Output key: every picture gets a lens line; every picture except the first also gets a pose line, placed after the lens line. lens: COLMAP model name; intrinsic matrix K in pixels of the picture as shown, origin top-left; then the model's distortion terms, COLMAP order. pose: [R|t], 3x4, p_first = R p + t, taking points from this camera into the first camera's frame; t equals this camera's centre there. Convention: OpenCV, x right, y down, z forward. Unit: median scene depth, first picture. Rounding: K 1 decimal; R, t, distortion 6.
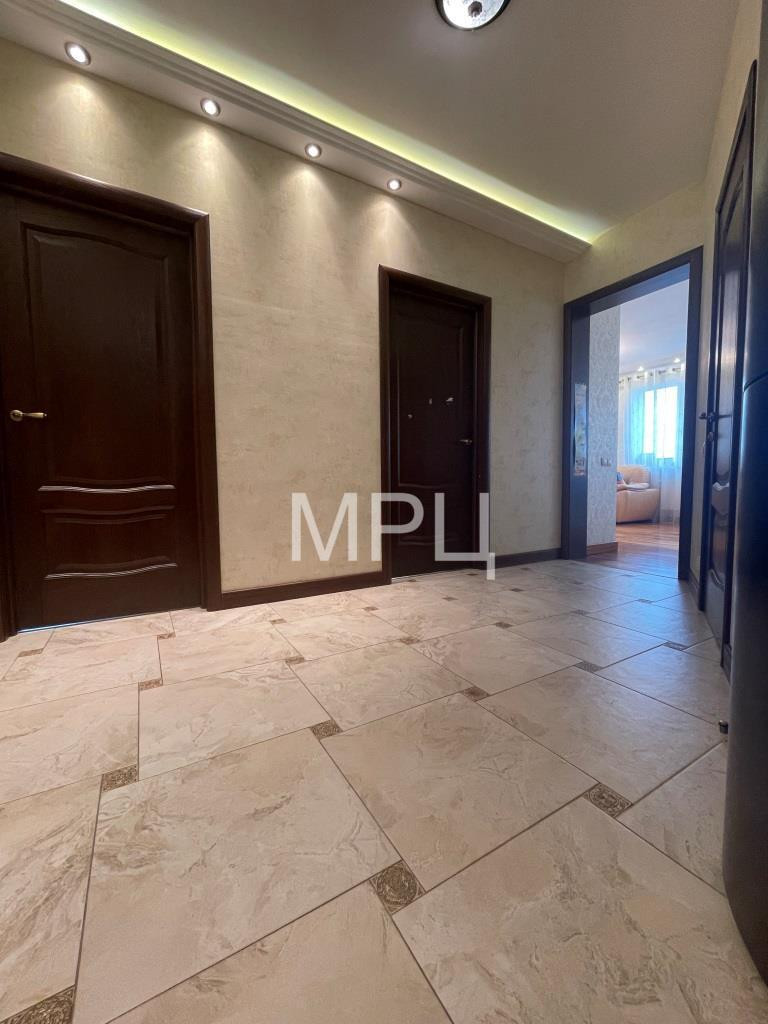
lens RADIAL K [[415.6, 0, 386.5], [0, 415.6, 511.0], [0, 0, 1]] dist [0.000071, 0.000411]
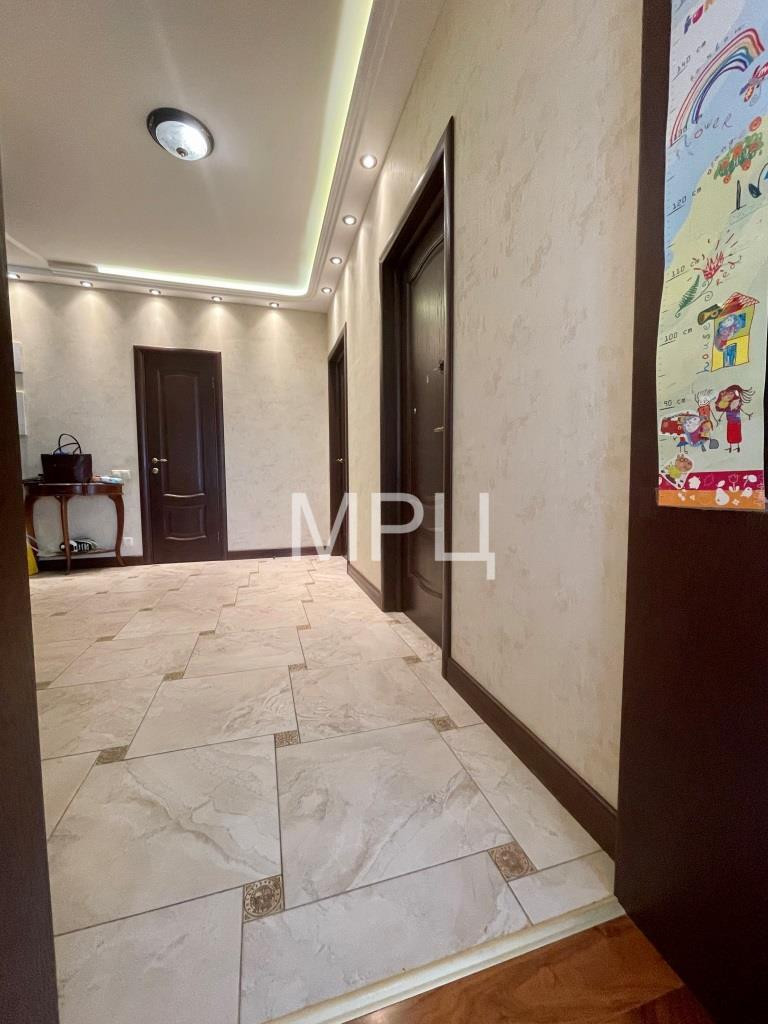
lens RADIAL K [[415.6, 0, 387.0], [0, 415.6, 509.8], [0, 0, 1]] dist [0.000071, 0.000411]
pose [[-0.234606, 0.075351, -0.969166, 1.125808], [-0.055006, 0.994365, 0.090626, -0.159780], [0.970533, 0.074572, -0.229139, 1.580206]]
